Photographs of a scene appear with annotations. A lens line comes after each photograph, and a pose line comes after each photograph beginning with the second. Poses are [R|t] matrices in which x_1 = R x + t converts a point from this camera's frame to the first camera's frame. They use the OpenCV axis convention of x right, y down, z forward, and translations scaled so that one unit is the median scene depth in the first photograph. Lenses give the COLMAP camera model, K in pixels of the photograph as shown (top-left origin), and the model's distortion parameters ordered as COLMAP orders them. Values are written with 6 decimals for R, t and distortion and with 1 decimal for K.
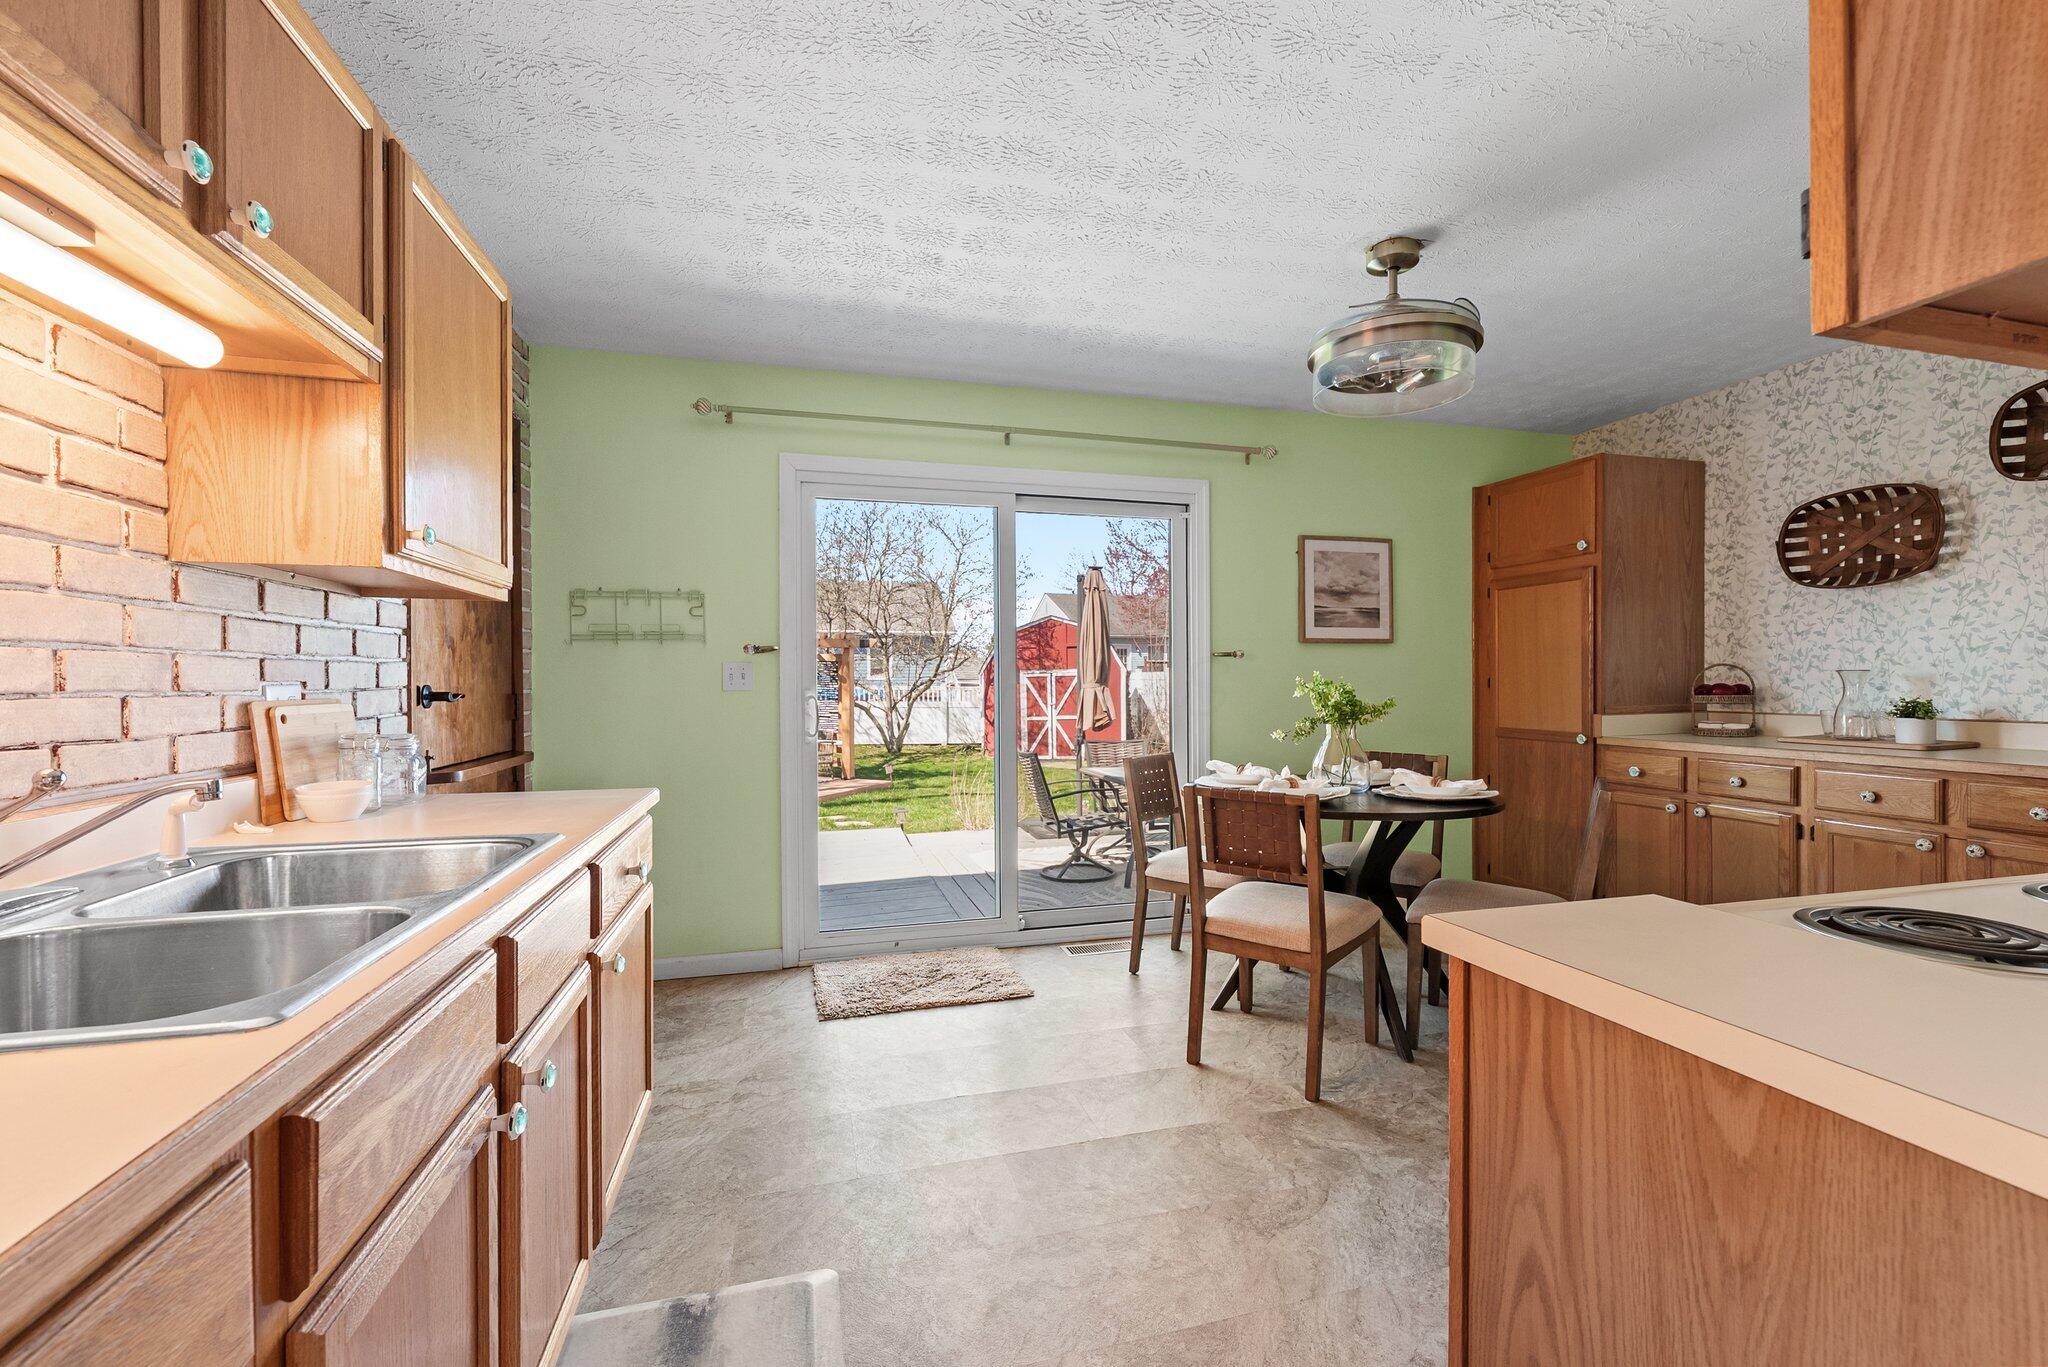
lens RADIAL K [[822.1, 0, 1024.0], [0, 822.1, 683.5], [0, 0, 1]] dist [-0.001844, -0.000061]
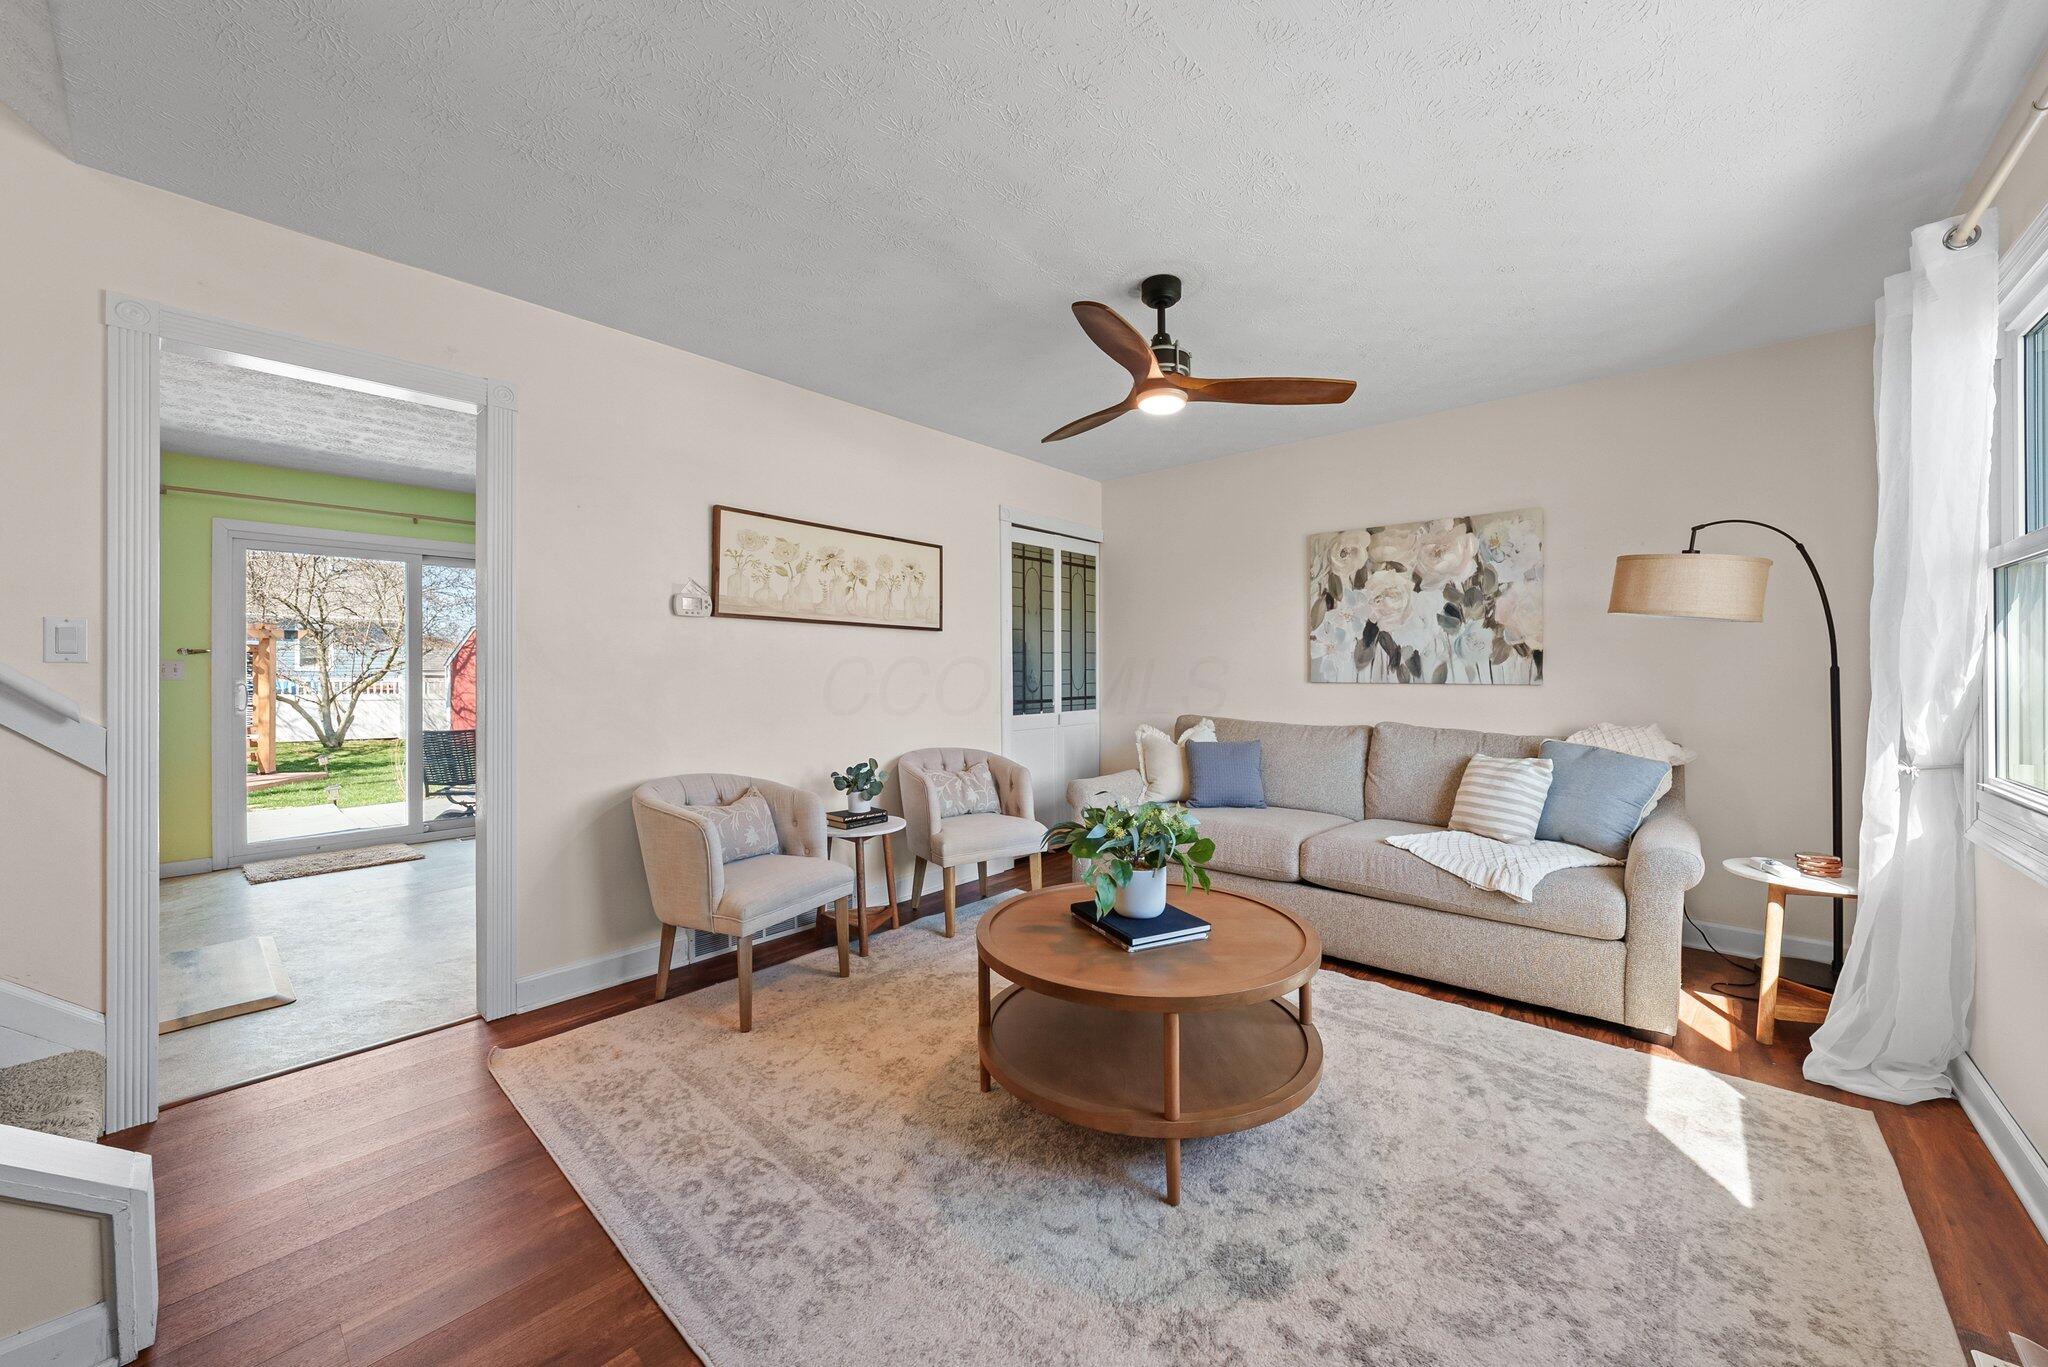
lens RADIAL K [[748.1, 0, 1014.0], [0, 748.1, 665.9], [0, 0, 1]] dist [-0.002254, -0.000138]
pose [[0.837300, 0.003707, 0.546731, 0.174901], [0.002166, 0.999947, -0.010098, 0.000288], [-0.546740, 0.009639, 0.837247, -0.905837]]
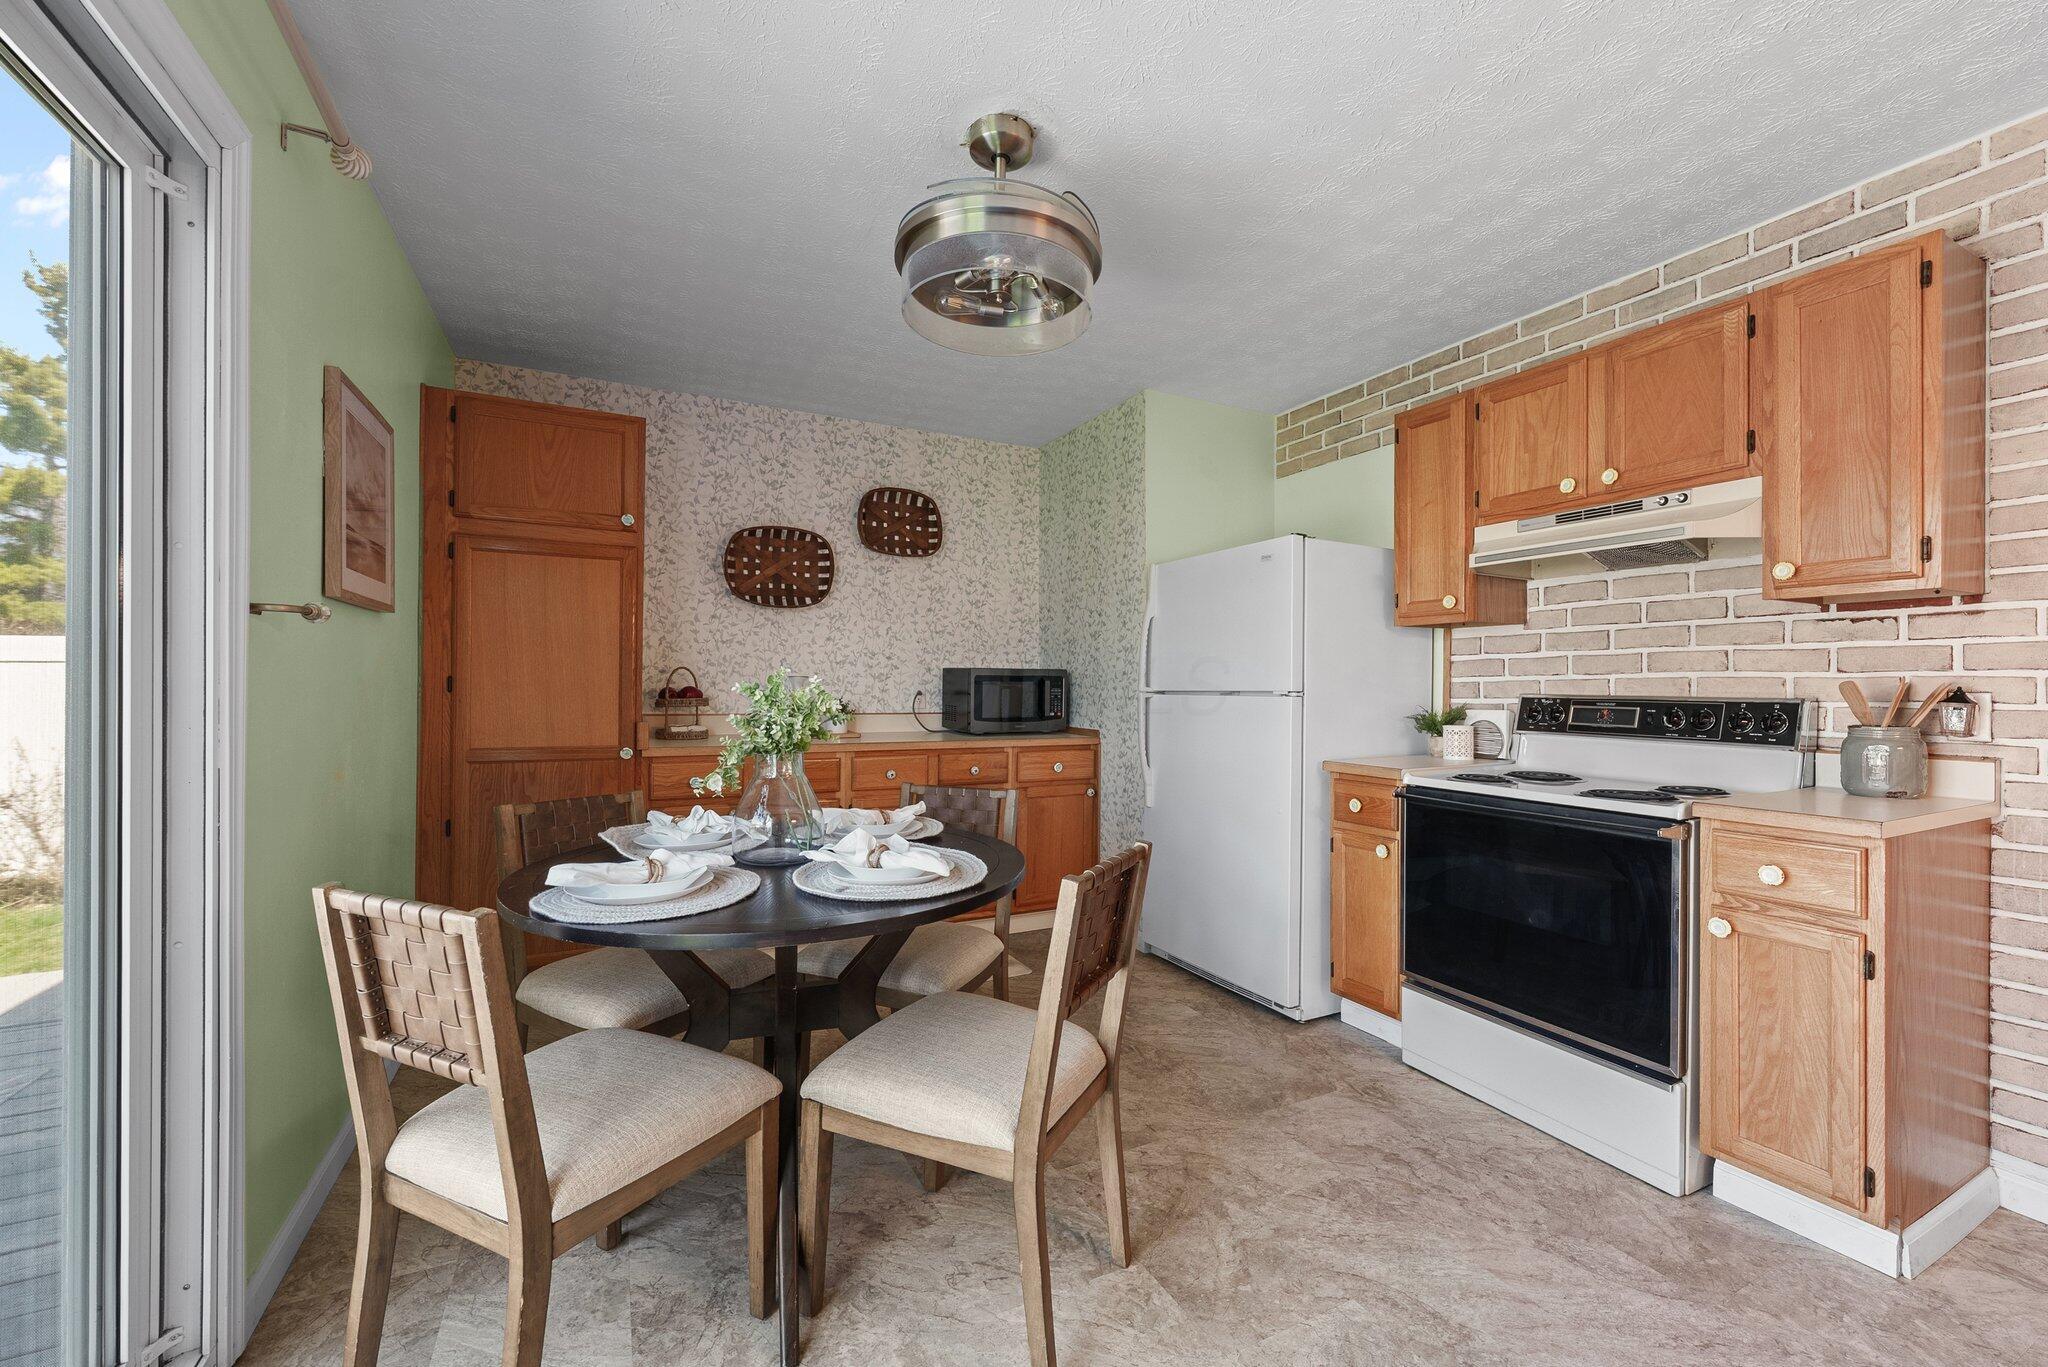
lens RADIAL K [[822.1, 0, 1024.0], [0, 822.1, 683.5], [0, 0, 1]] dist [-0.001844, -0.000061]
pose [[-0.209416, 0.003449, 0.977821, -0.224501], [-0.006345, 0.999968, -0.004886, -0.001286], [-0.977806, -0.007227, -0.209387, 0.809148]]
